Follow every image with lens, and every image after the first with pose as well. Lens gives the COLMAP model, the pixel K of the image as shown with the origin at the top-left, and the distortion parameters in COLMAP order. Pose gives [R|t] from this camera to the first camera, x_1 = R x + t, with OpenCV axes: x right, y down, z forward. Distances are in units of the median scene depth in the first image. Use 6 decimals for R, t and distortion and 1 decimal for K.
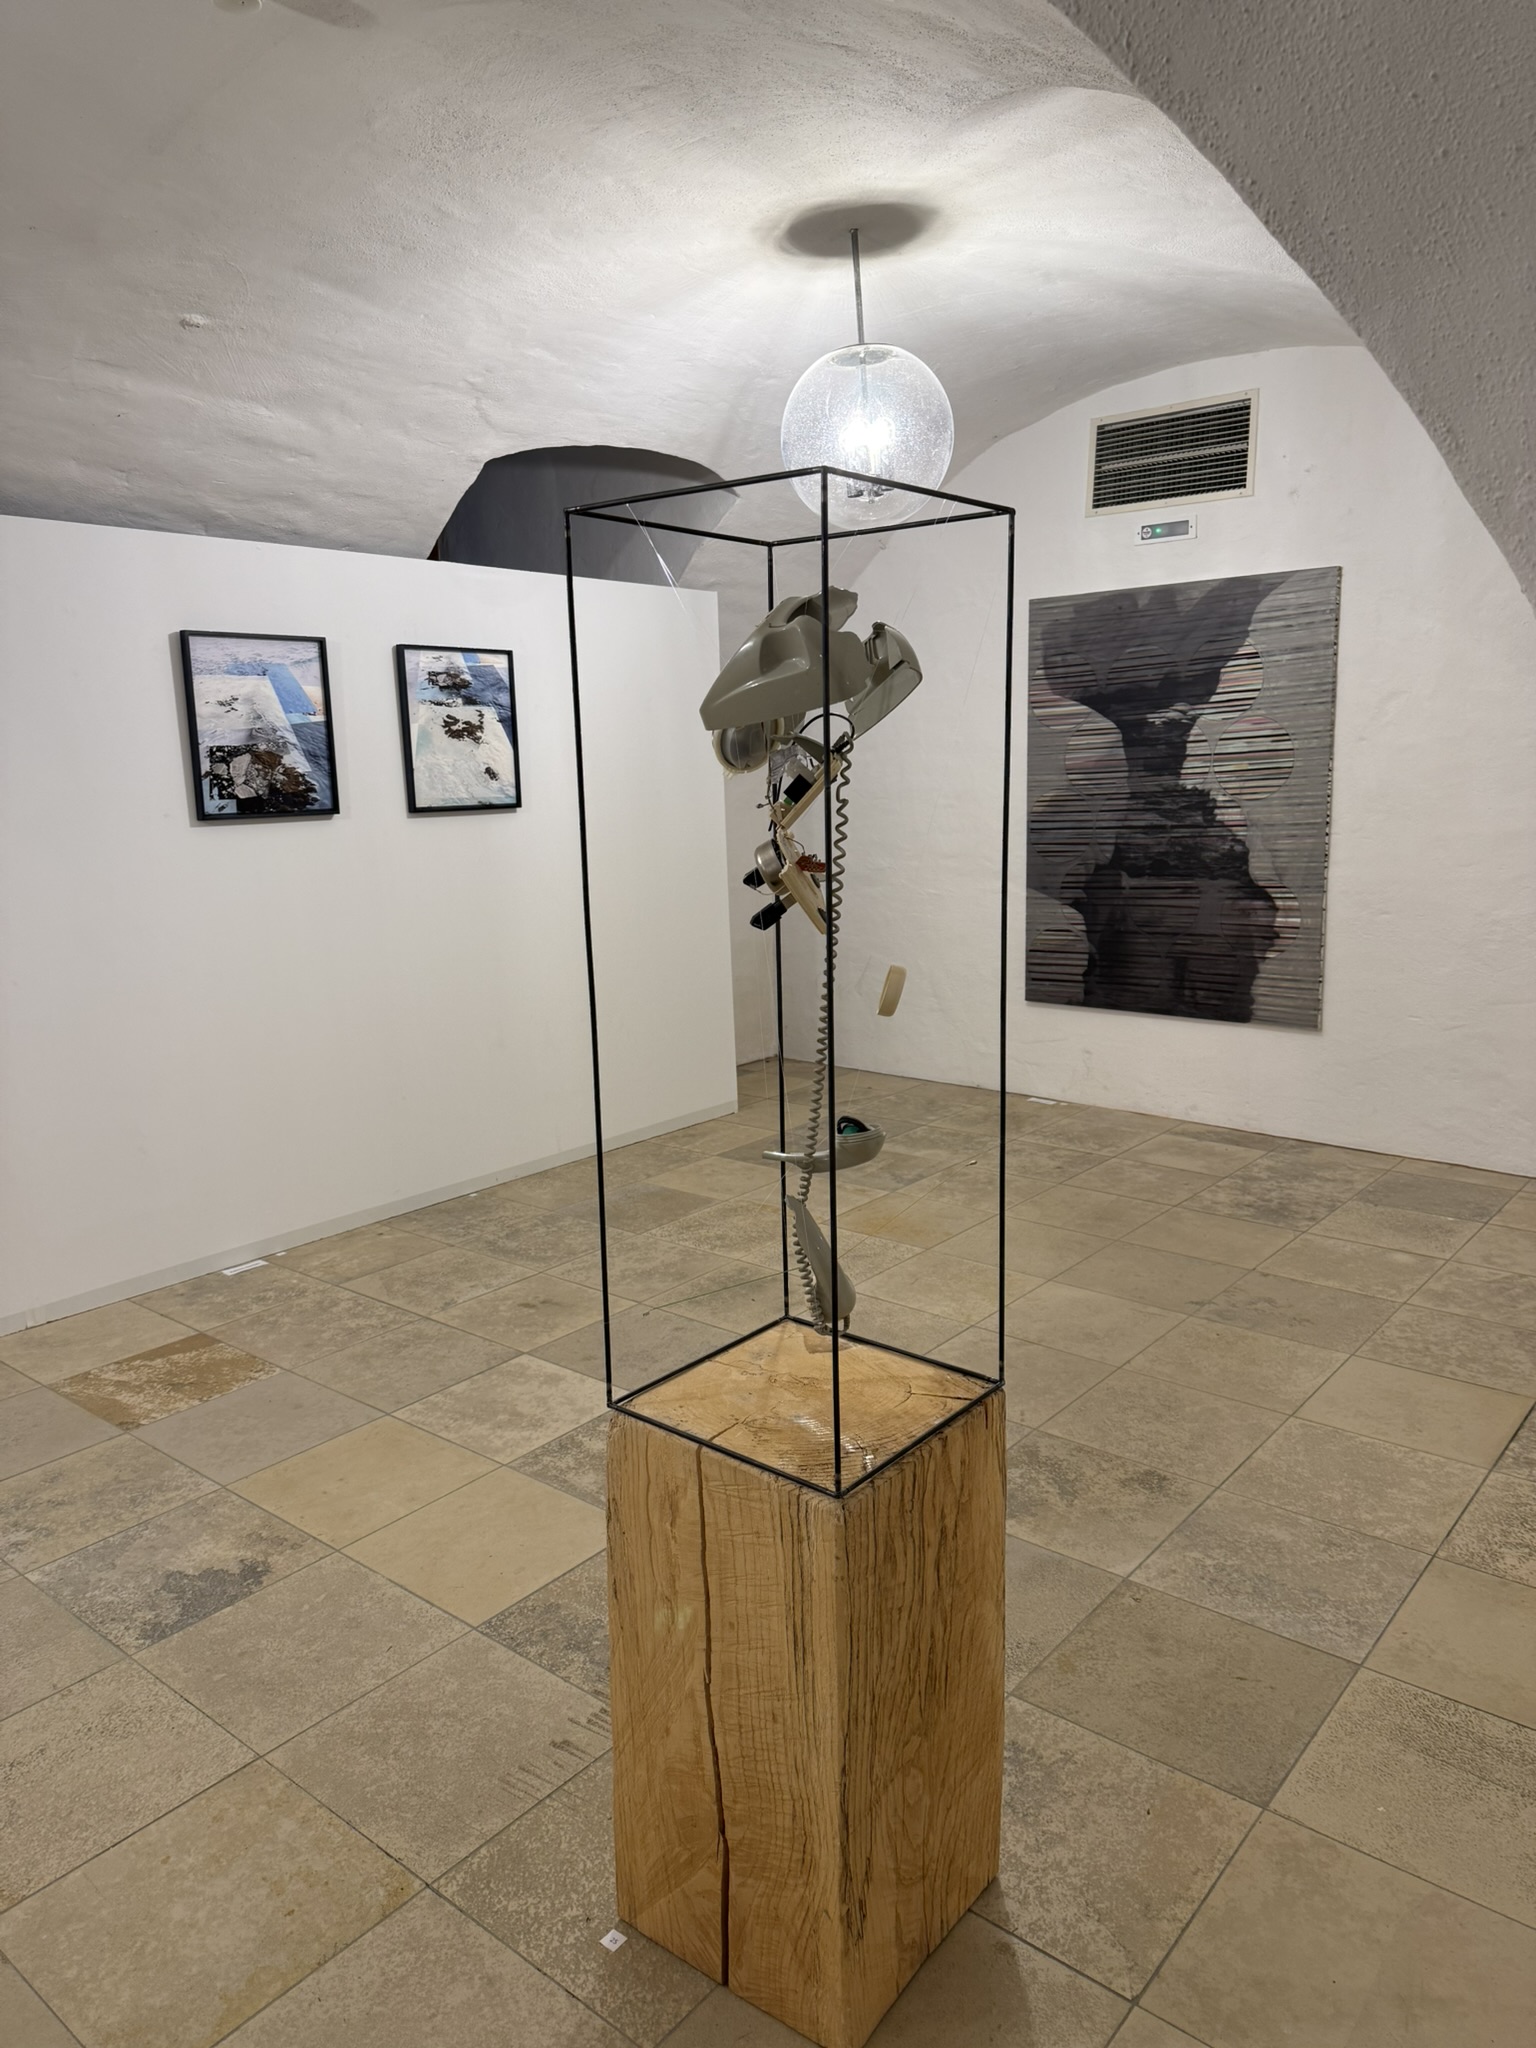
lens RADIAL K [[1424.1, 0, 787.0], [0, 1424.1, 1022.7], [0, 0, 1]] dist [0.071148, -0.080591]
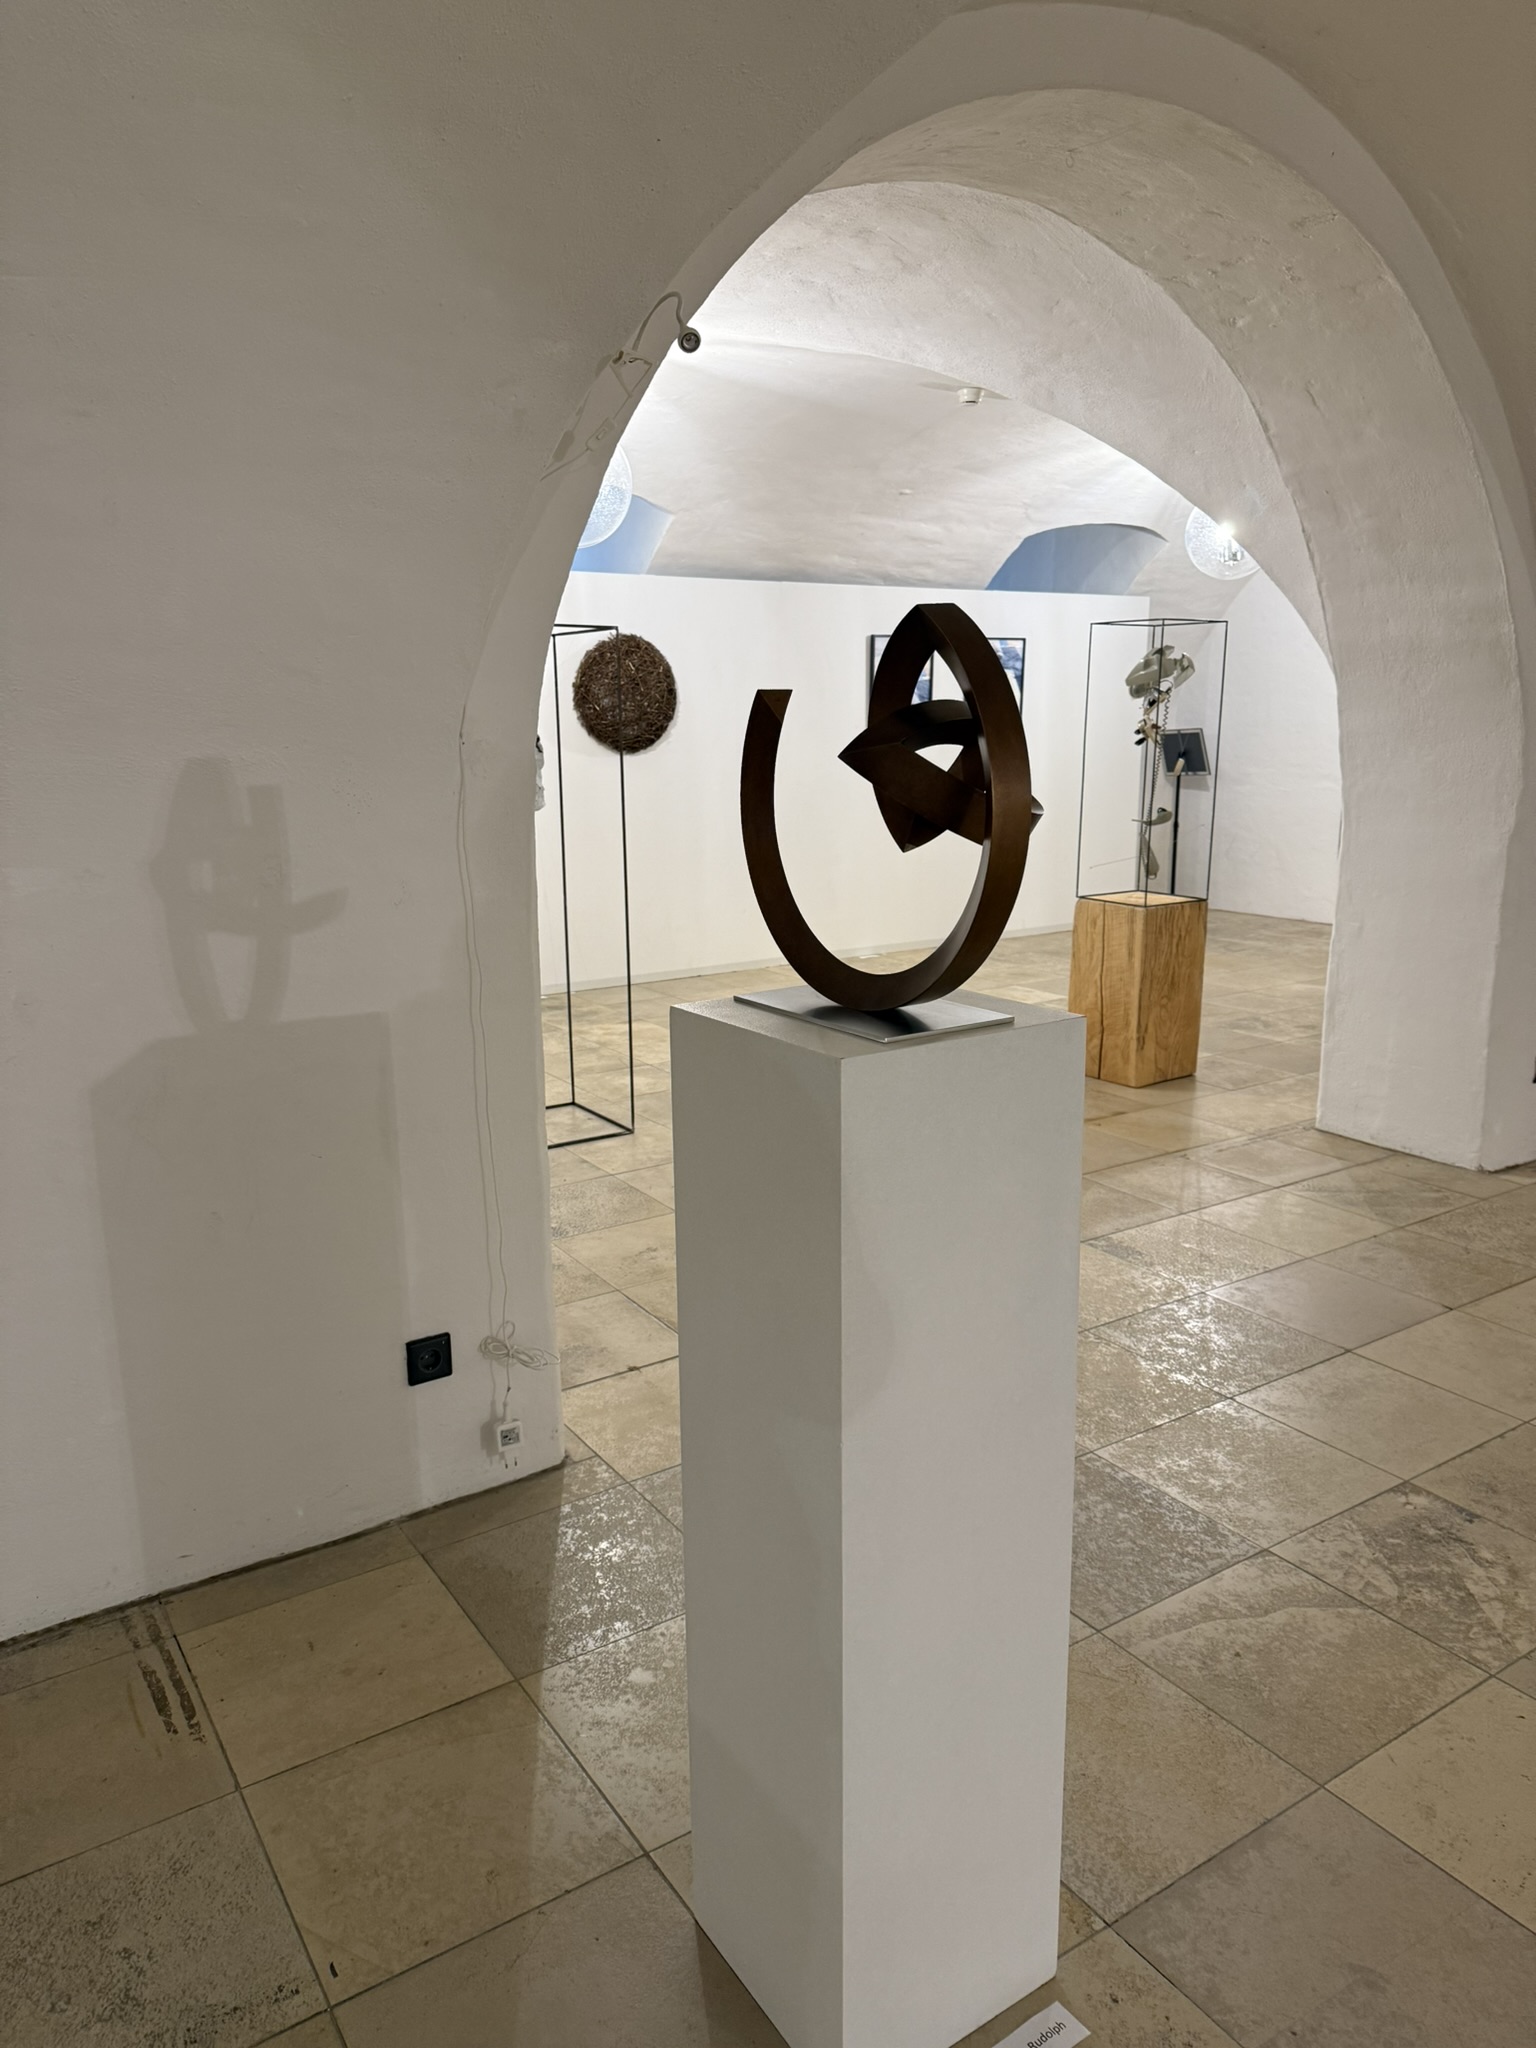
lens RADIAL K [[1424.1, 0, 752.5], [0, 1424.1, 1038.0], [0, 0, 1]] dist [0.071148, -0.080591]
pose [[0.950721, 0.084744, -0.298240, 0.072289], [-0.071304, 0.995899, 0.055681, 0.194257], [0.301736, -0.031671, 0.952865, -0.984316]]
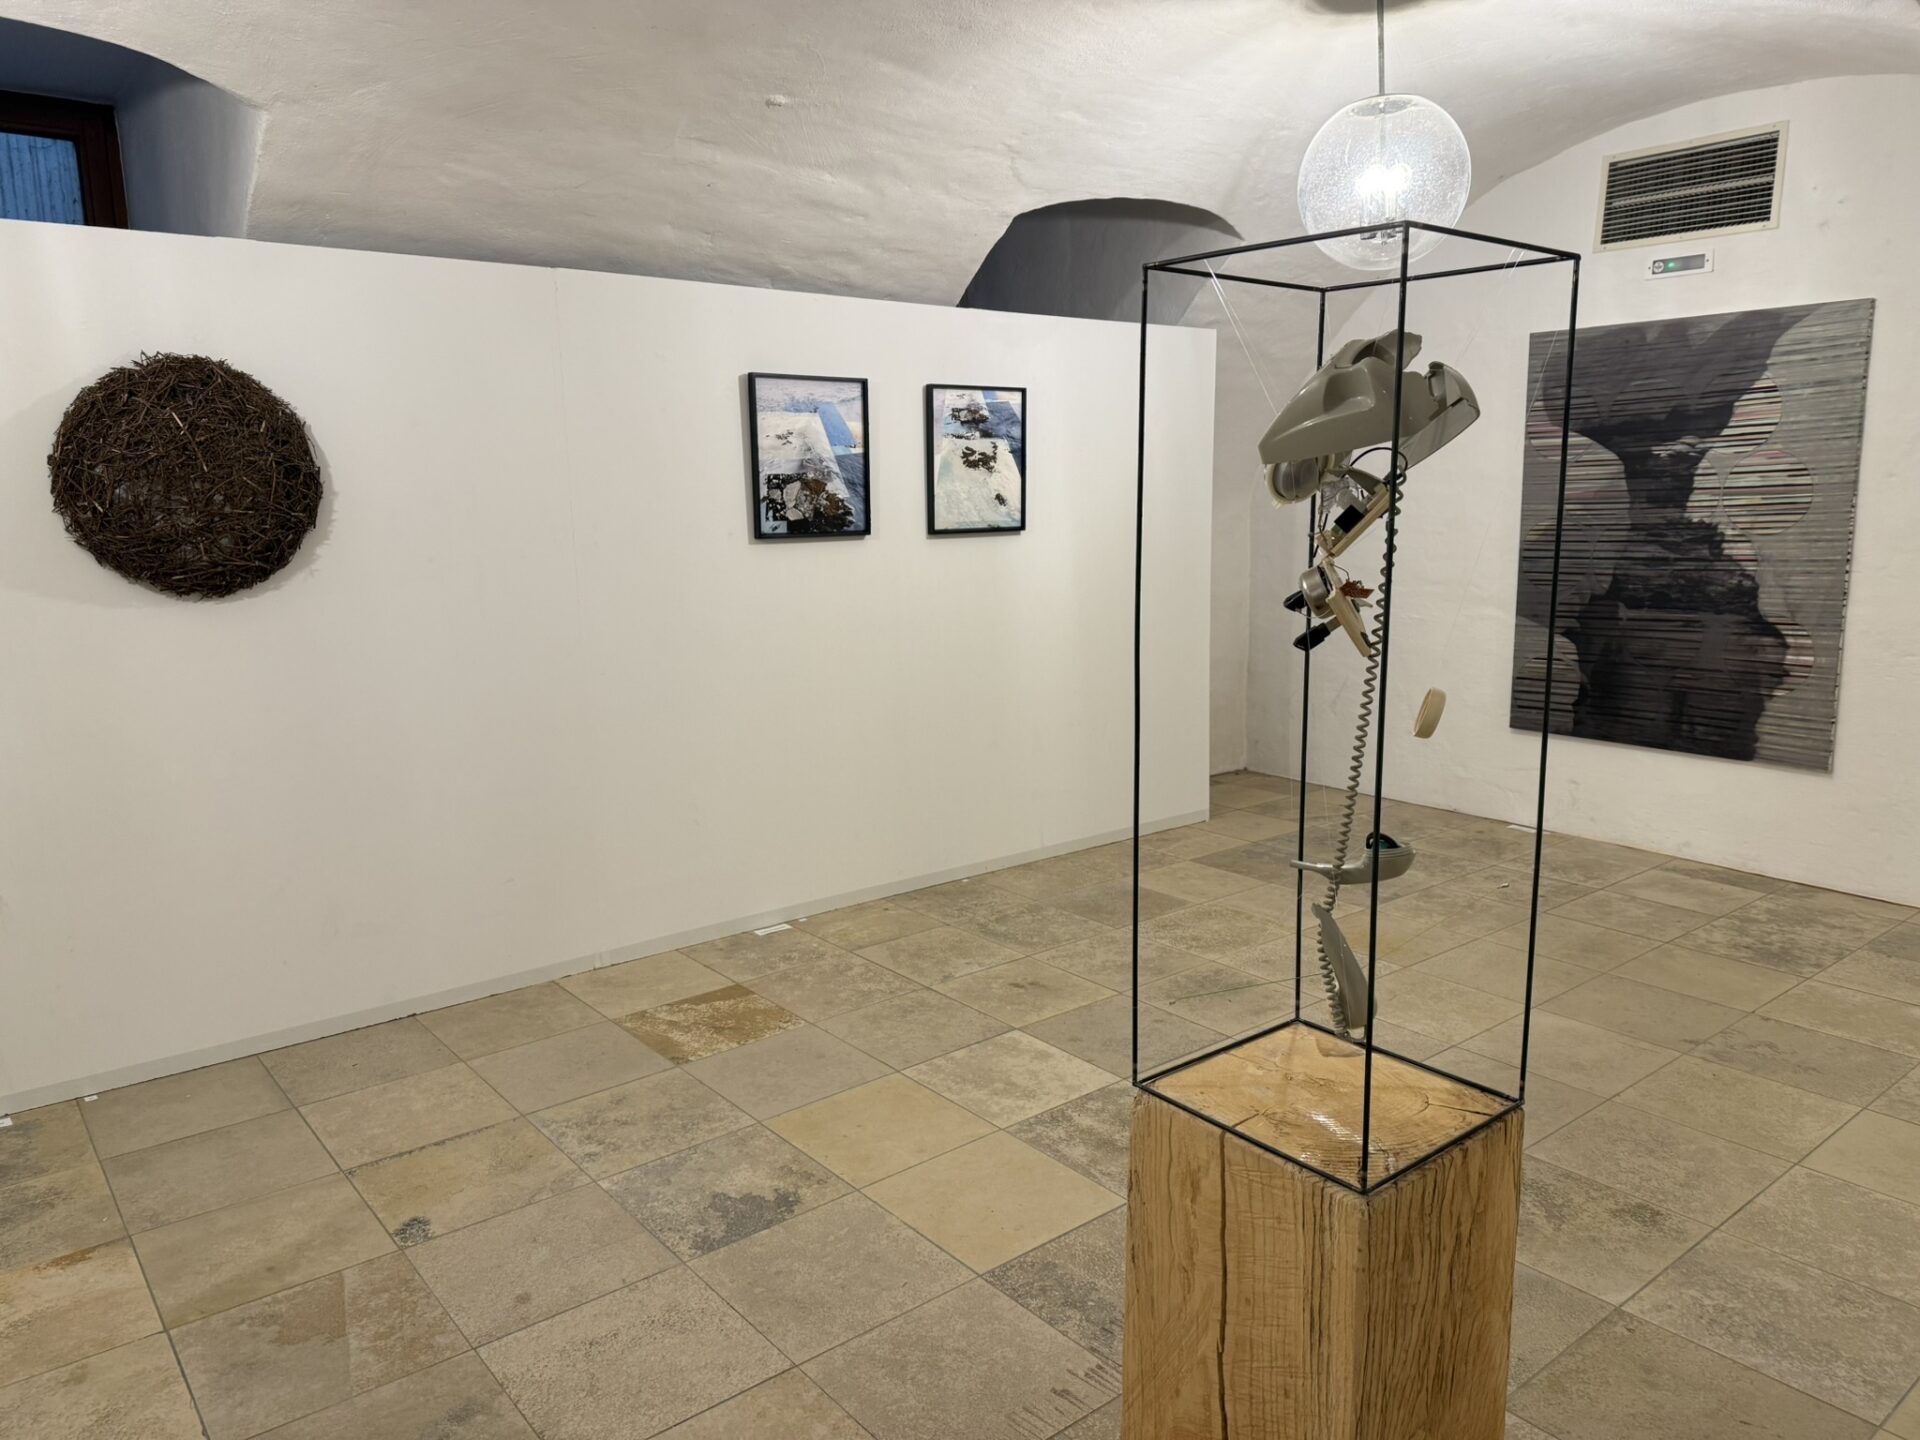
lens RADIAL K [[1335.1, 0, 982.8], [0, 1335.1, 717.2], [0, 0, 1]] dist [0.071148, -0.080591]
pose [[0.981367, 0.044694, -0.186870, -0.025442], [-0.046710, 0.998888, -0.006396, 0.000542], [0.186376, 0.015005, 0.982364, -0.010877]]
